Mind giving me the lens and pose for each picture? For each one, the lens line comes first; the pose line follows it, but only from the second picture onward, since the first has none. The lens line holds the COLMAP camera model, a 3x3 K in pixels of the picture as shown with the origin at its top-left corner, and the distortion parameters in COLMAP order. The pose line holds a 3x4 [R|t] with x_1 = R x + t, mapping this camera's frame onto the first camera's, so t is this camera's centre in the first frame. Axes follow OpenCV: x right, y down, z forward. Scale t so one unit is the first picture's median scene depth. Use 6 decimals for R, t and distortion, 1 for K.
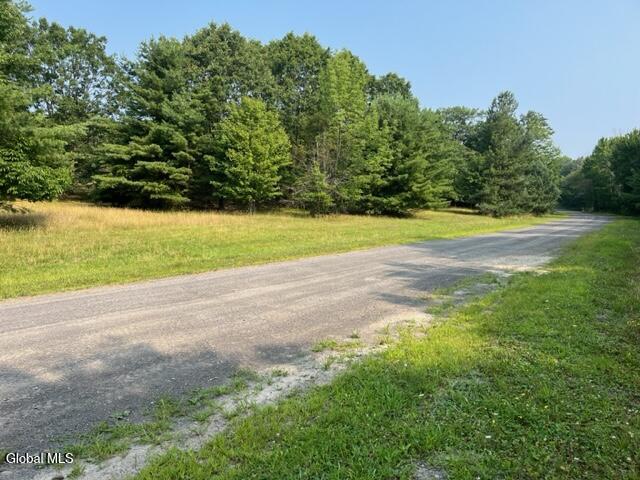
lens RADIAL K [[482.7, 0, 321.5], [0, 482.7, 236.9], [0, 0, 1]] dist [-0.002697, -0.039521]
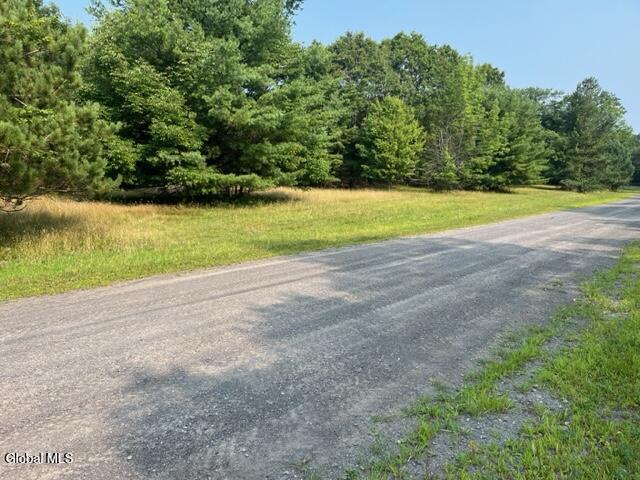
lens RADIAL K [[482.7, 0, 316.7], [0, 482.7, 243.7], [0, 0, 1]] dist [-0.002697, -0.039521]
pose [[0.995641, -0.001162, -0.093265, -0.186470], [0.006552, 0.998323, 0.057512, 0.013381], [0.093042, -0.057872, 0.993979, -0.222127]]
